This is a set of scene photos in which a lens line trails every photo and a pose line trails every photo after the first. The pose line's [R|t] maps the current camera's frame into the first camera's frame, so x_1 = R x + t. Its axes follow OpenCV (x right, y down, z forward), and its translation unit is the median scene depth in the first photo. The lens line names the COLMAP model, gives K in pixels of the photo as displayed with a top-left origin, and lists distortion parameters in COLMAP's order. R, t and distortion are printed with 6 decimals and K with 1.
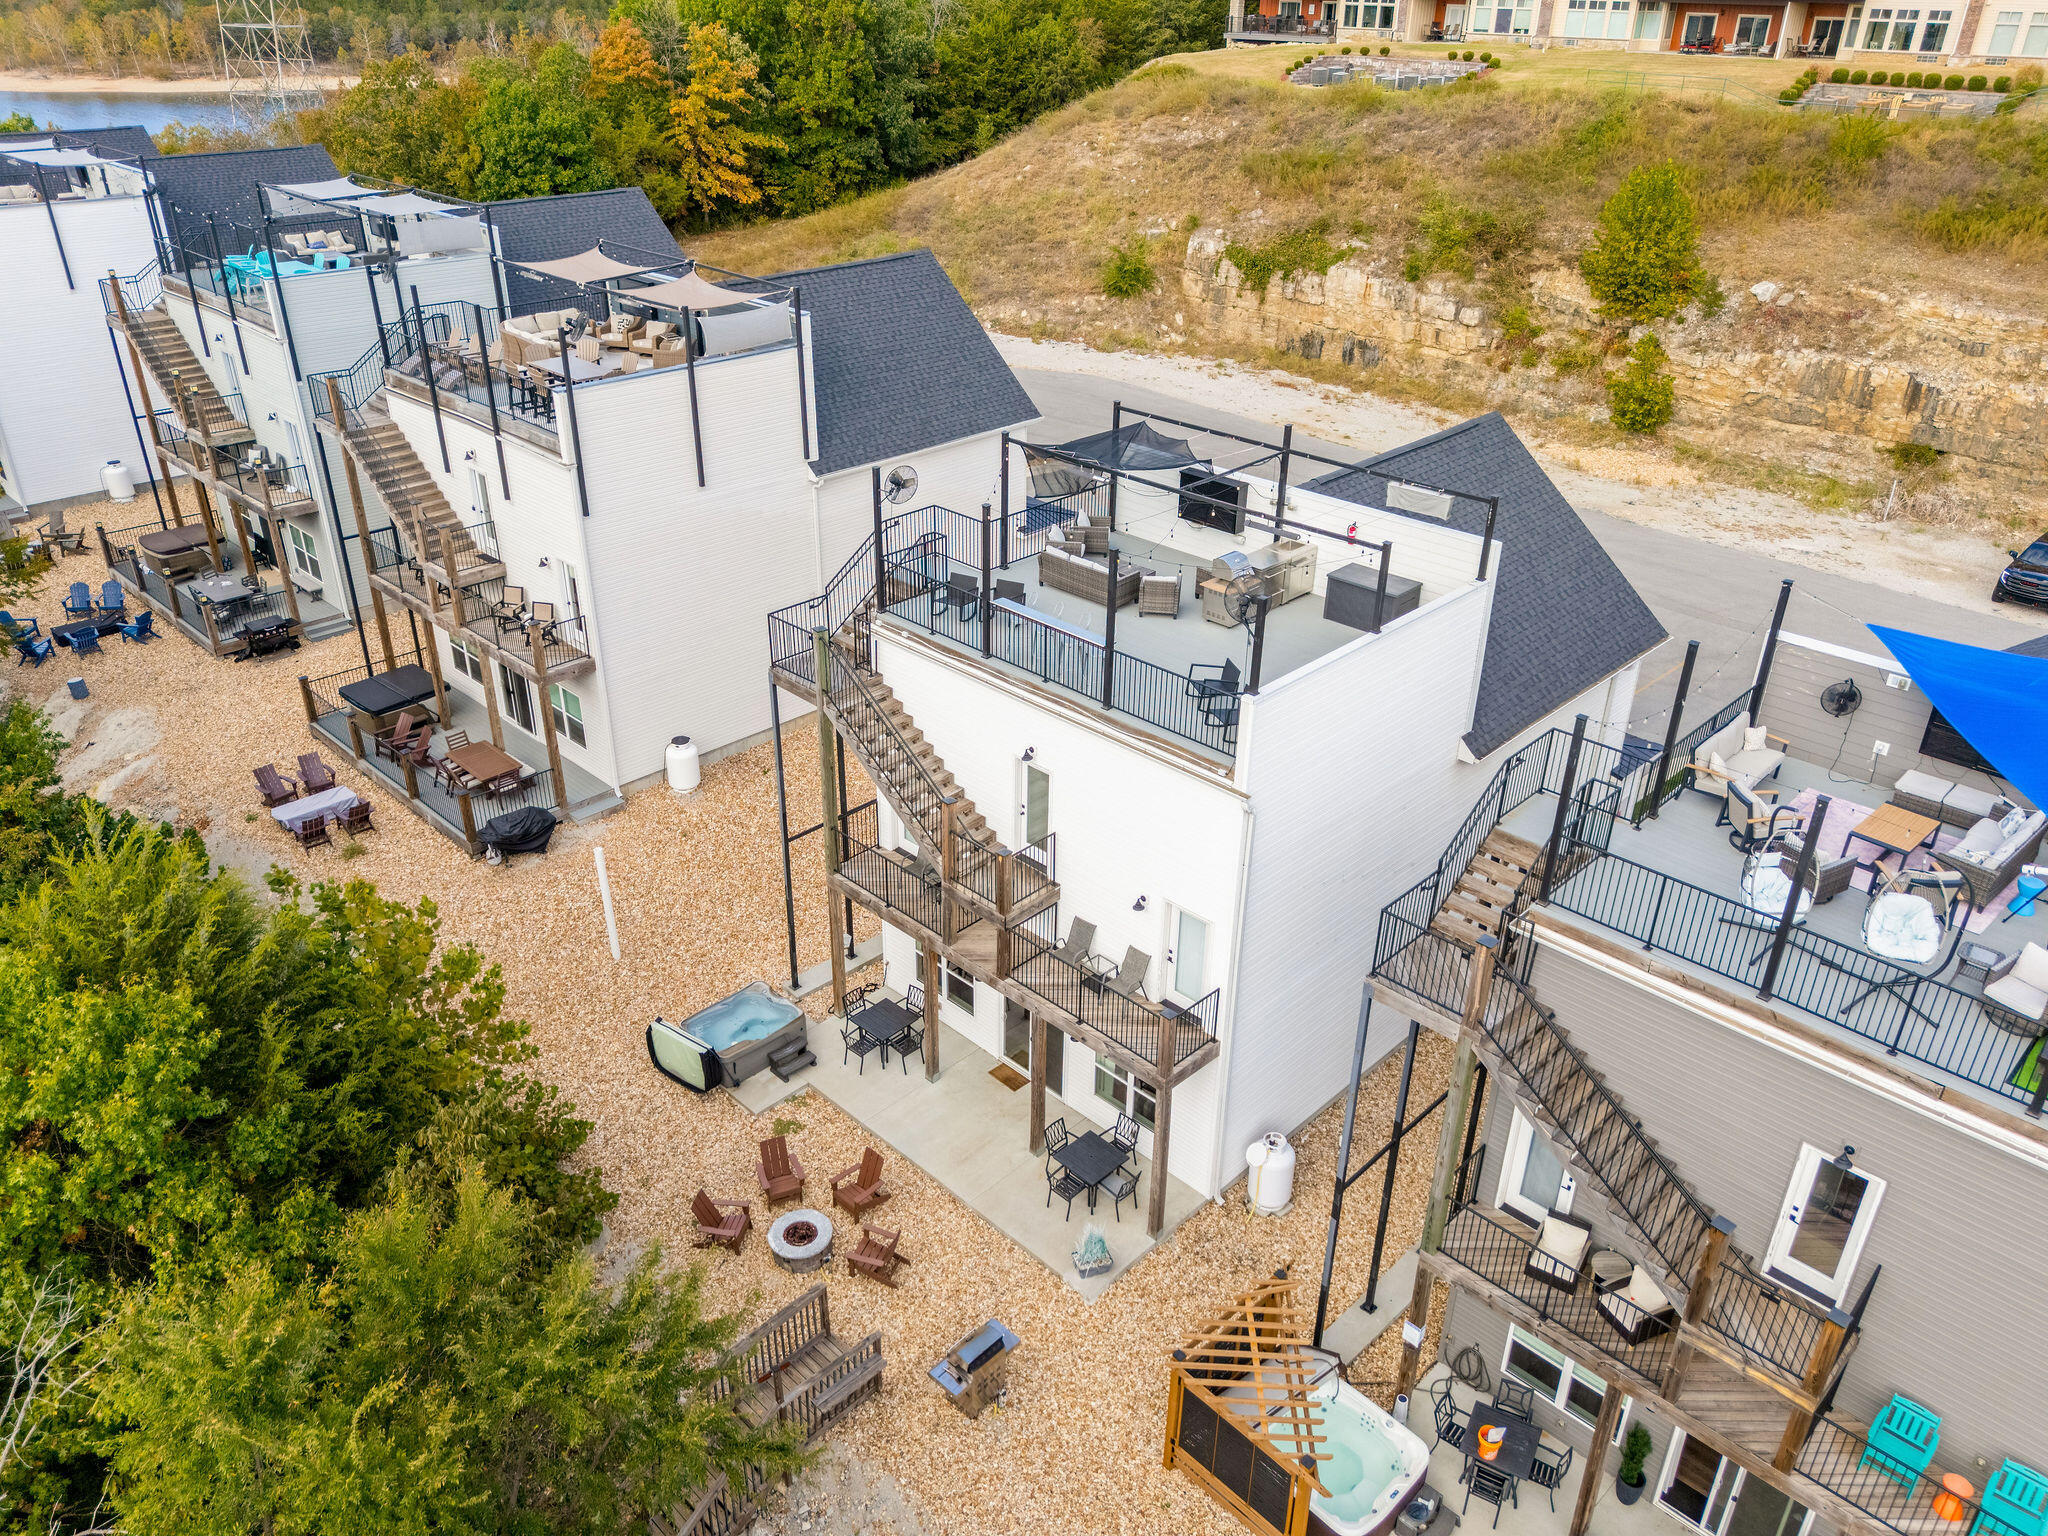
lens RADIAL K [[1527.7, 0, 1024.0], [0, 1527.7, 768.0], [0, 0, 1]] dist [0.005960, 0.002042]
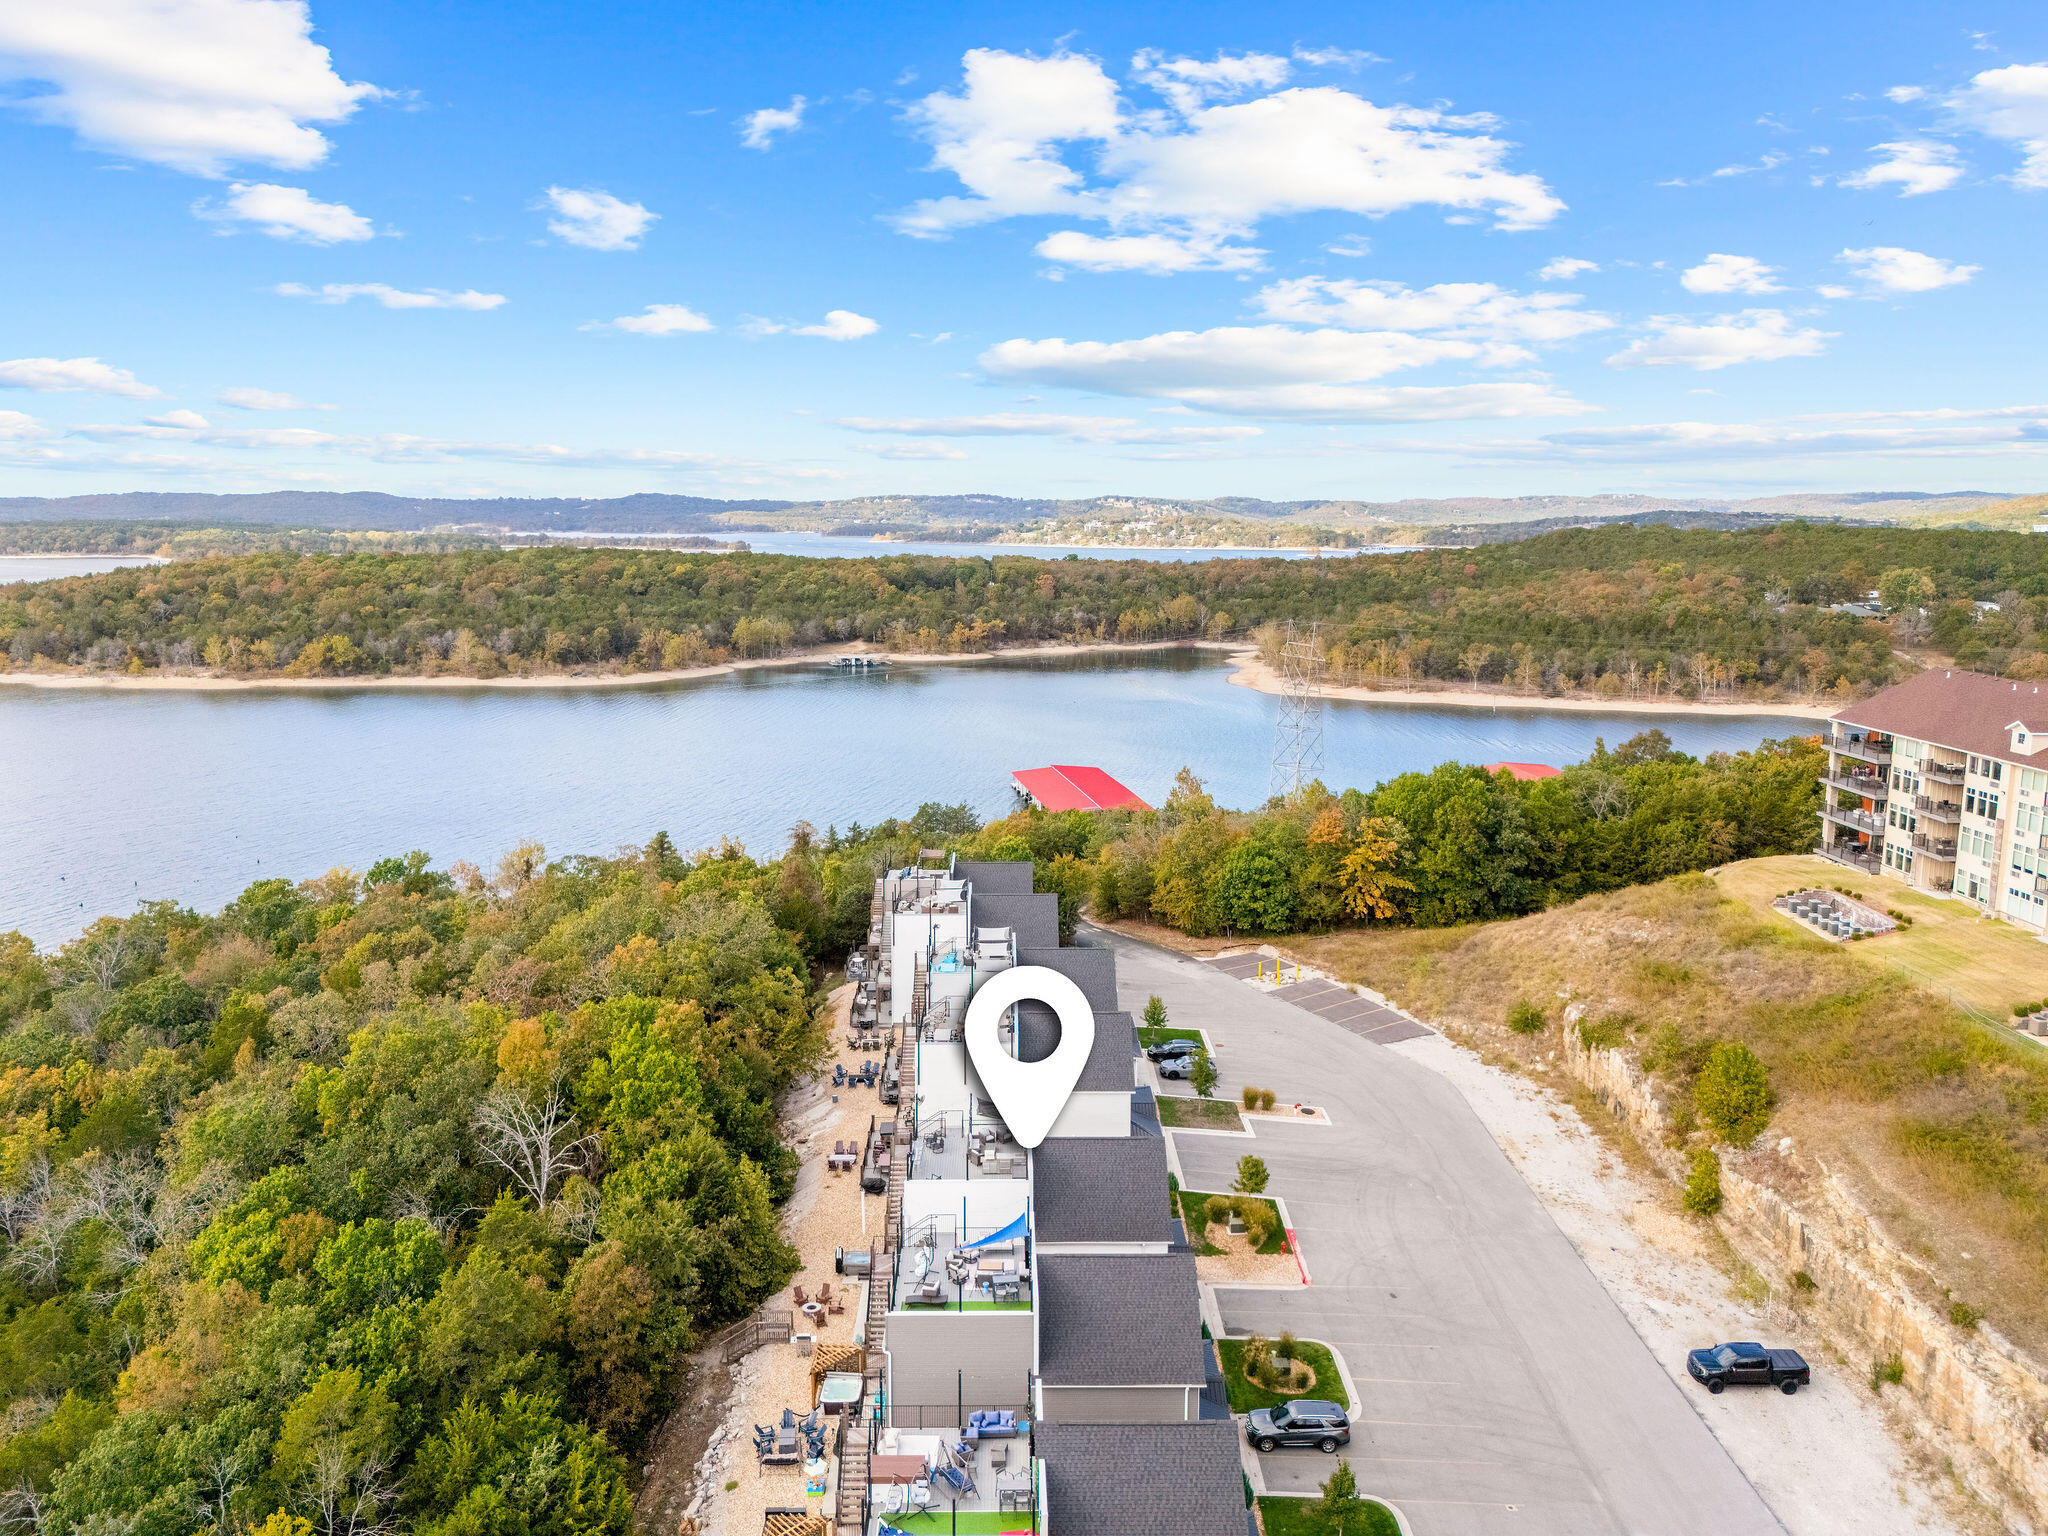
lens RADIAL K [[1527.7, 0, 1024.0], [0, 1527.7, 768.0], [0, 0, 1]] dist [0.005960, 0.002042]
pose [[0.701269, 0.116770, -0.703268, 0.646679], [-0.337681, 0.923214, -0.183432, -0.089120], [0.627848, 0.366116, 0.686853, -0.386863]]
